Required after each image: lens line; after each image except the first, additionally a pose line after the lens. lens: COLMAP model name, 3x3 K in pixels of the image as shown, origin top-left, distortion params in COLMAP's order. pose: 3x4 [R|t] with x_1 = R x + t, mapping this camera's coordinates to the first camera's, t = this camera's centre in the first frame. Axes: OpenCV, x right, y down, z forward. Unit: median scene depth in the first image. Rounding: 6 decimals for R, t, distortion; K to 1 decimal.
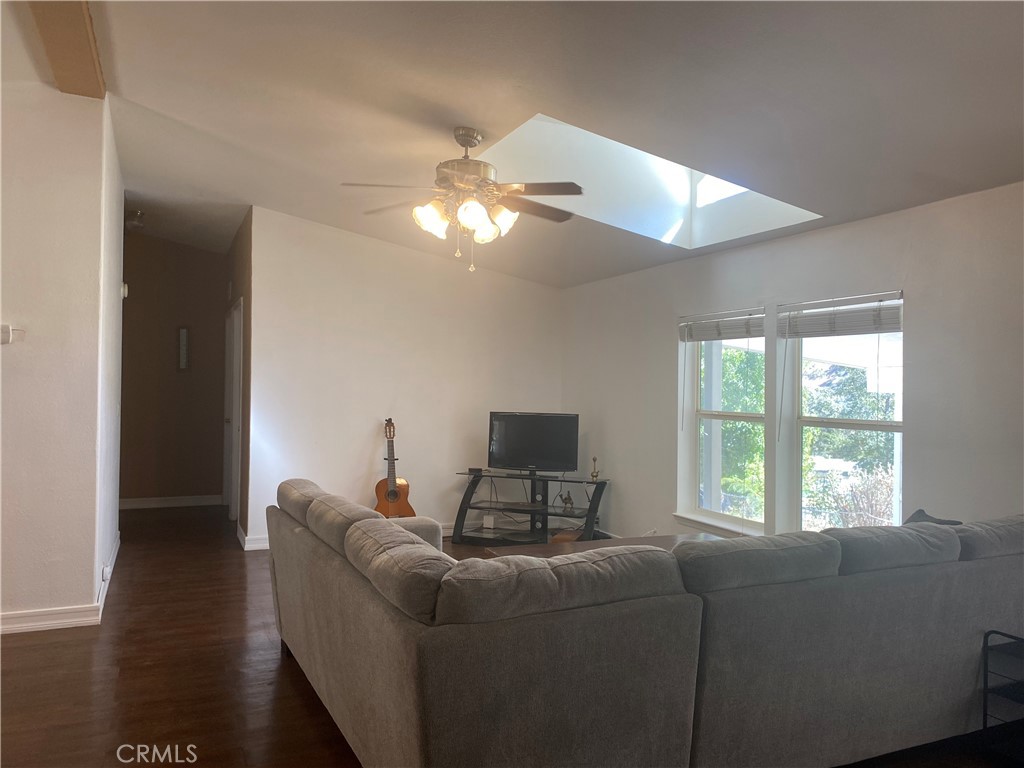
lens RADIAL K [[781.3, 0, 526.9], [0, 781.3, 380.3], [0, 0, 1]] dist [0.102533, -0.182944]
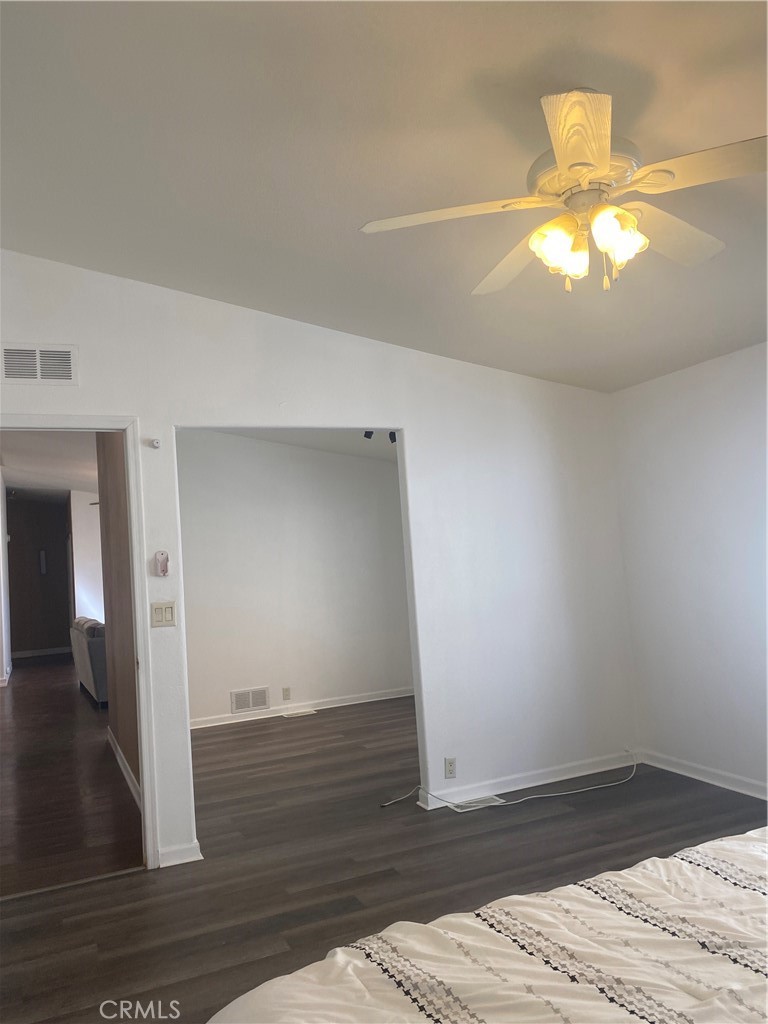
lens RADIAL K [[781.0, 0, 382.0], [0, 781.0, 510.7], [0, 0, 1]] dist [0.016048, -0.003062]
pose [[0.996378, -0.083322, -0.016976, 0.455669], [0.082273, 0.995078, -0.055238, 0.002405], [0.021495, 0.053641, 0.998329, -0.927938]]
